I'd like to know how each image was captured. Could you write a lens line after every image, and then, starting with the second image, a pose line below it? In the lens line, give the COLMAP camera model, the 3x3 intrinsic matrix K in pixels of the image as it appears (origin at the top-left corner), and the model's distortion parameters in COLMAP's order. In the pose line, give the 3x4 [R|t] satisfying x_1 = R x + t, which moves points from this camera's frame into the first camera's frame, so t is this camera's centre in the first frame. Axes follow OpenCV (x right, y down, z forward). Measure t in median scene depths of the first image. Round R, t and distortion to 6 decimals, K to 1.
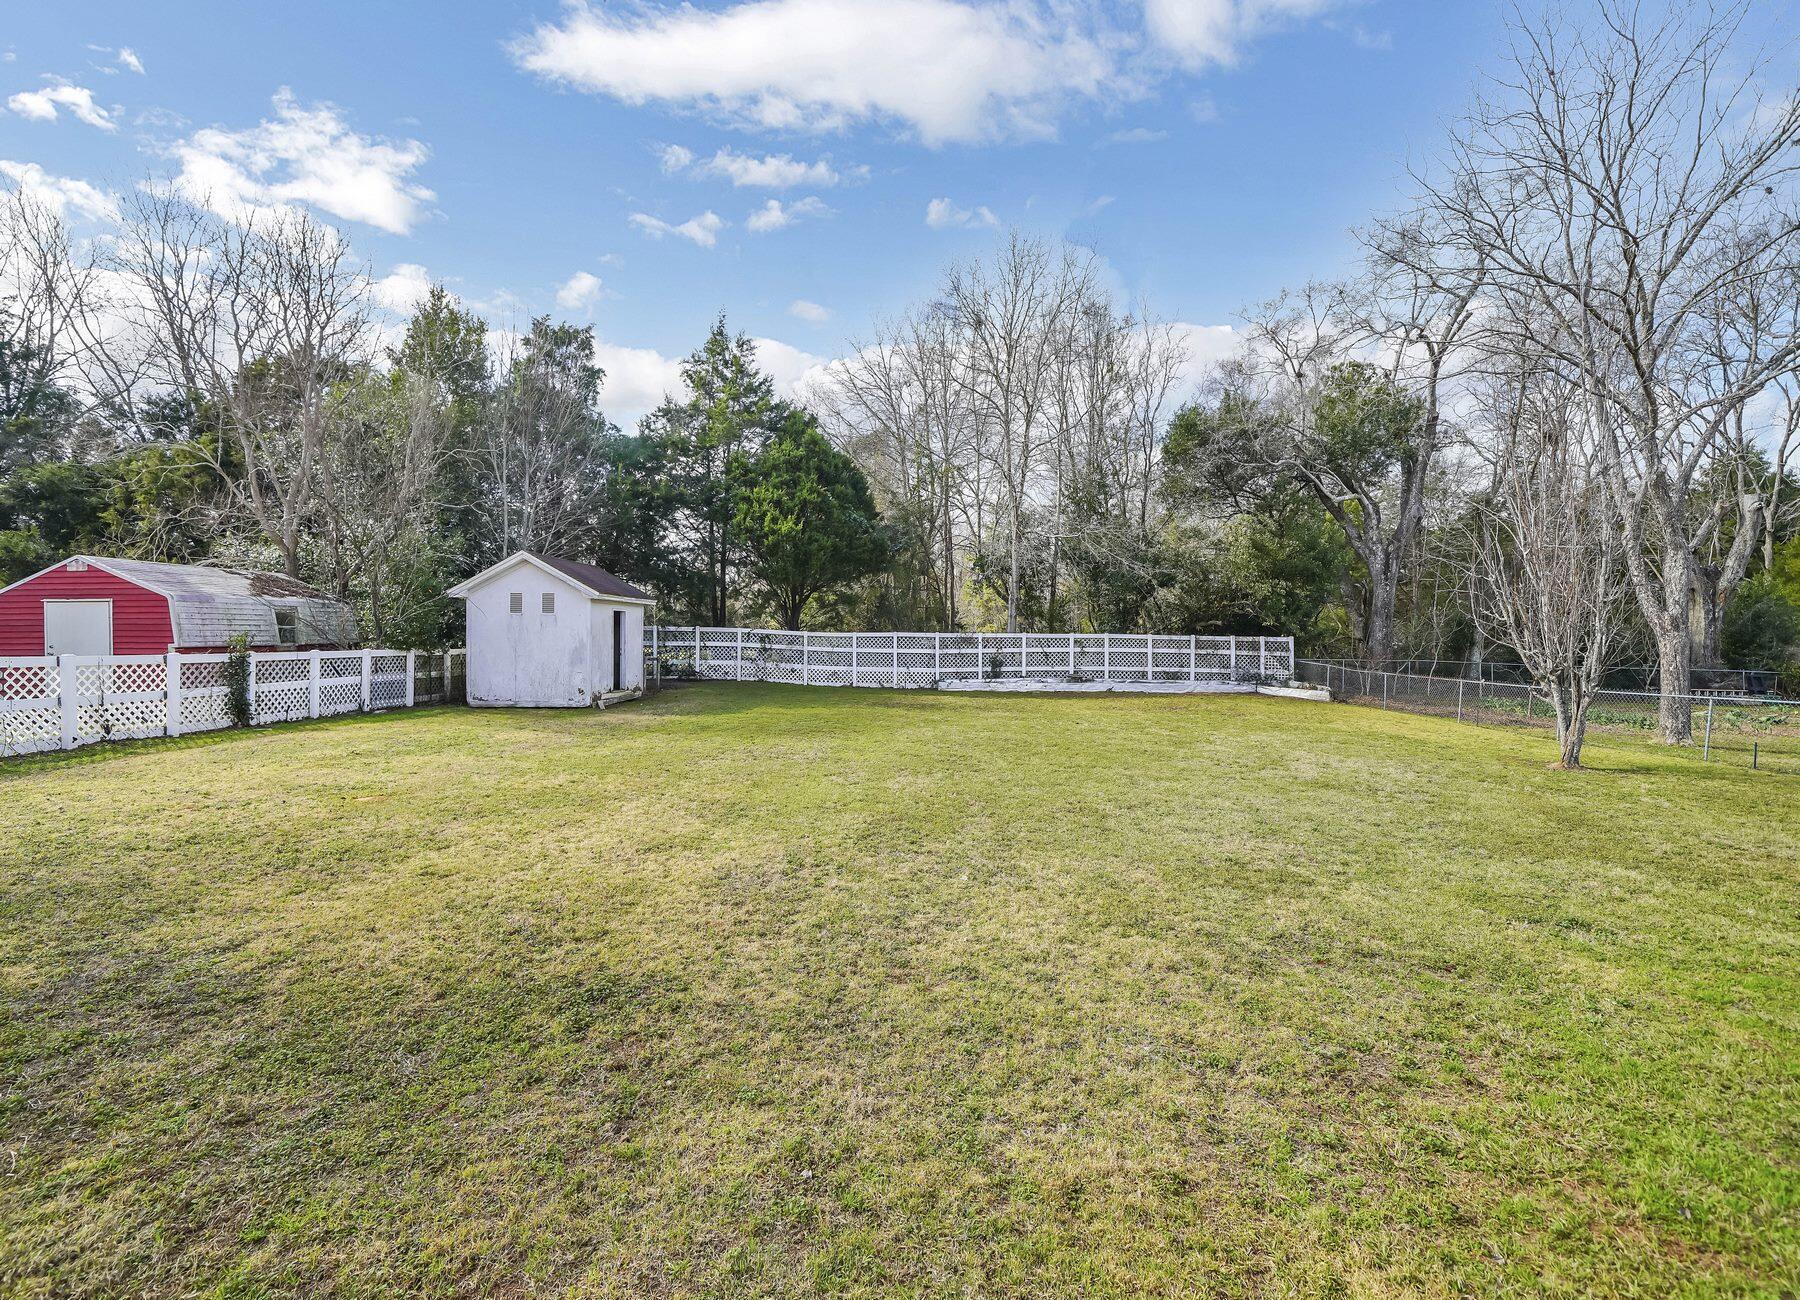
lens RADIAL K [[761.9, 0, 891.3], [0, 761.9, 643.1], [0, 0, 1]] dist [0.001666, 0.000108]
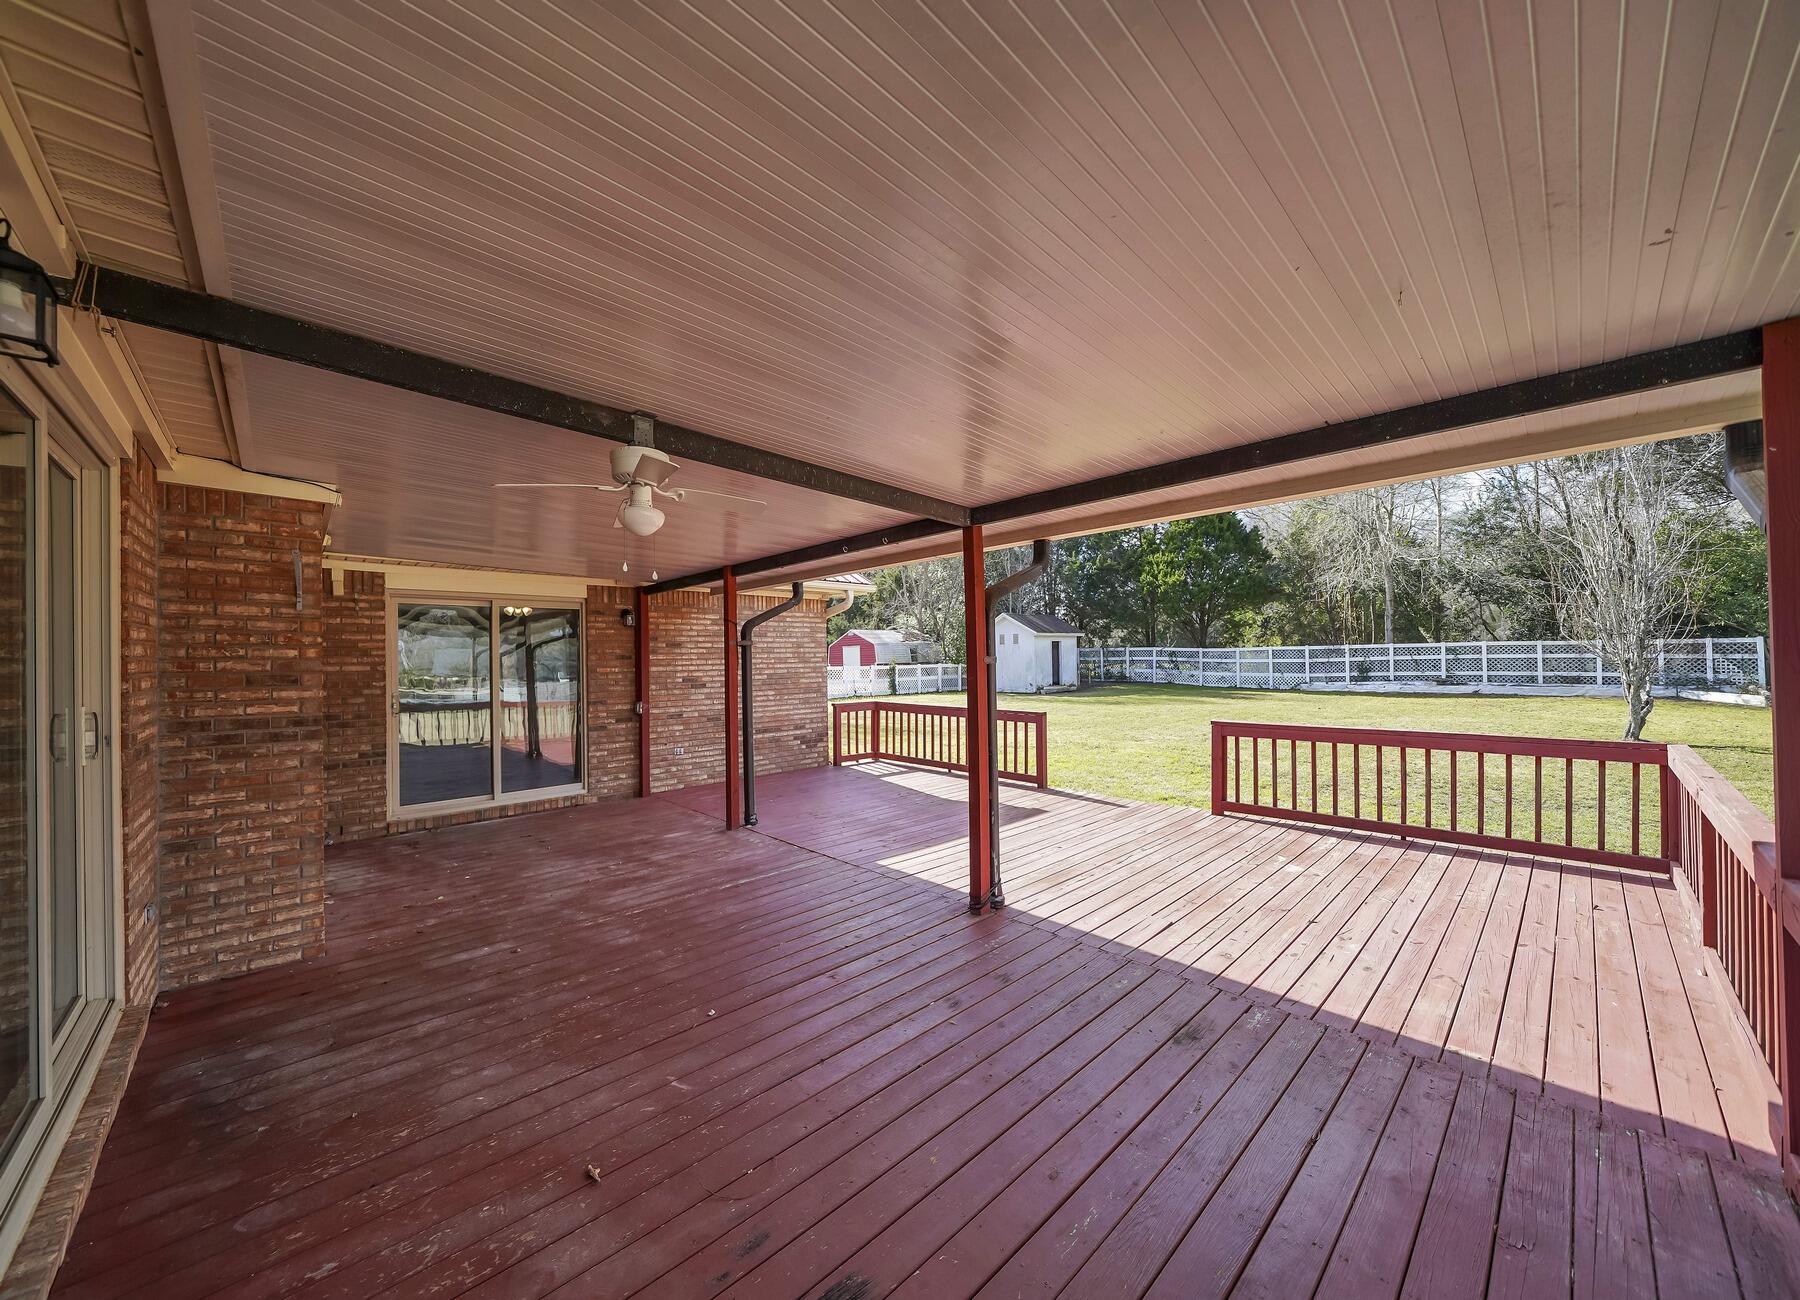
lens RADIAL K [[651.1, 0, 893.1], [0, 651.1, 661.1], [0, 0, 1]] dist [-0.001950, 0.000086]
pose [[0.706397, -0.017847, -0.707590, 0.343584], [0.017969, 0.999812, -0.007278, 0.007503], [0.707587, -0.007574, 0.706585, -0.267871]]
